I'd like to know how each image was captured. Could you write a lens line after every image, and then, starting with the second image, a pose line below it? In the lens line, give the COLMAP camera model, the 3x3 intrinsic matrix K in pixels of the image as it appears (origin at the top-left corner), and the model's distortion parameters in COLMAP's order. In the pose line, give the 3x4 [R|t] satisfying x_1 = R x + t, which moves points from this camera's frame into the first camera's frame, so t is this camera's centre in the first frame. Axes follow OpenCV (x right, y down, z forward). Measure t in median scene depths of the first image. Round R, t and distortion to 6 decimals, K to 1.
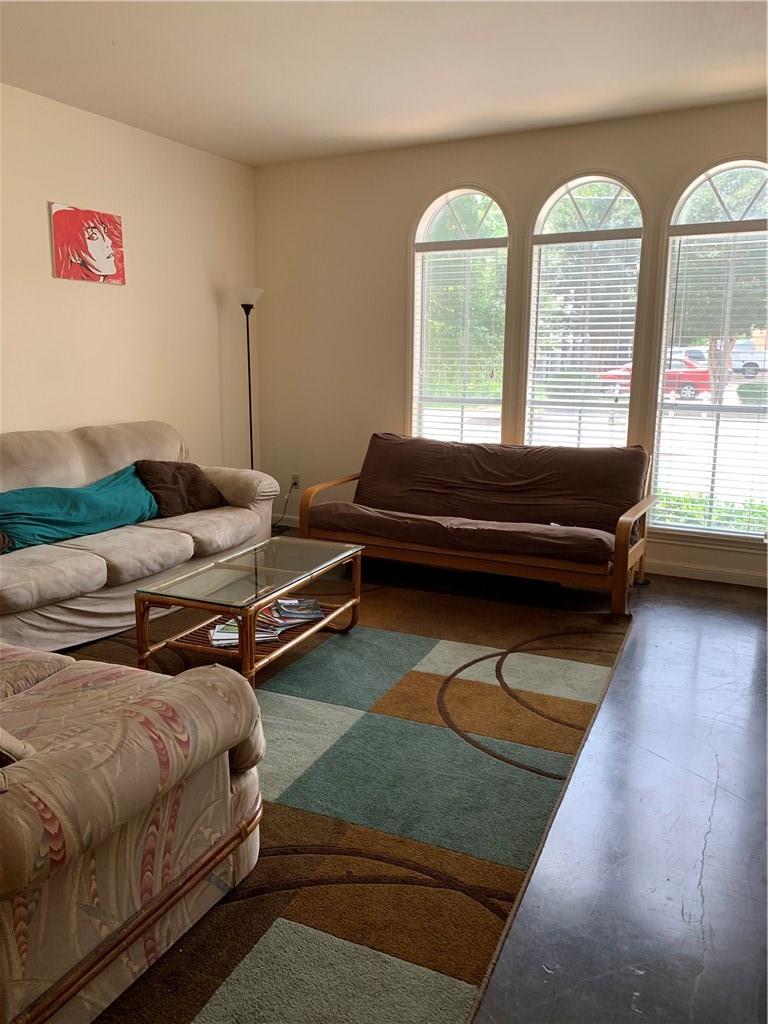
lens RADIAL K [[793.7, 0, 377.6], [0, 793.7, 513.6], [0, 0, 1]] dist [0.030998, 0.000514]
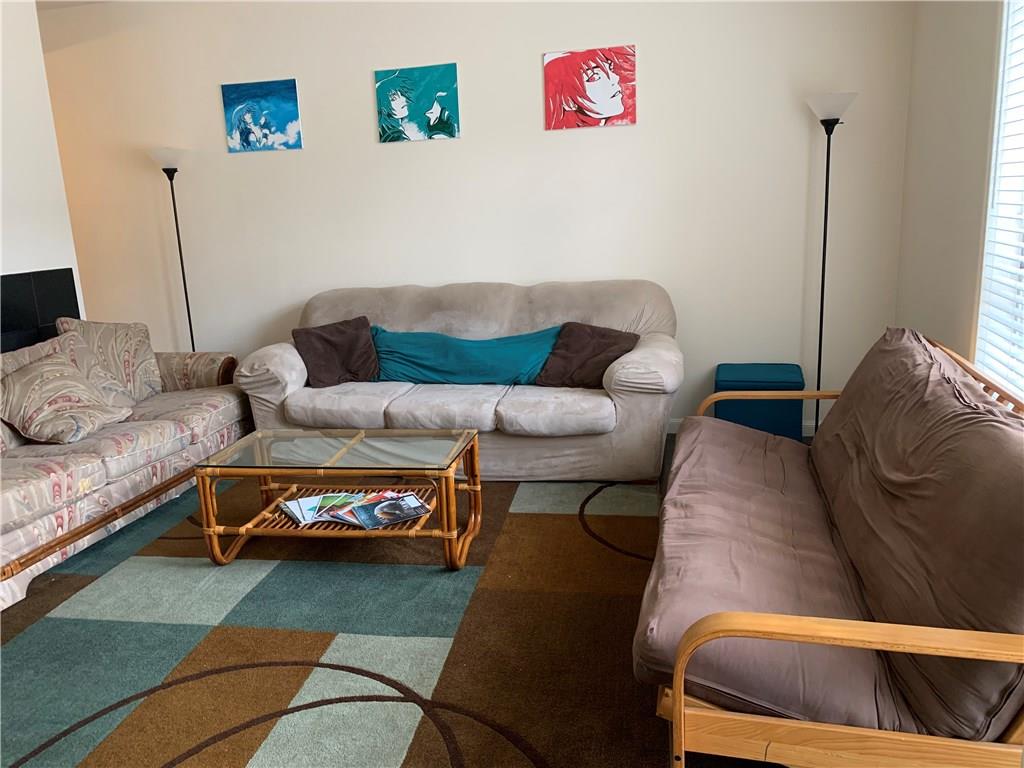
lens RADIAL K [[793.7, 0, 507.7], [0, 793.7, 381.0], [0, 0, 1]] dist [0.030998, 0.000514]
pose [[0.231028, 0.189705, -0.954274, 0.580898], [-0.149253, 0.976108, 0.157911, -0.137434], [0.961431, 0.105947, 0.253822, 0.723029]]
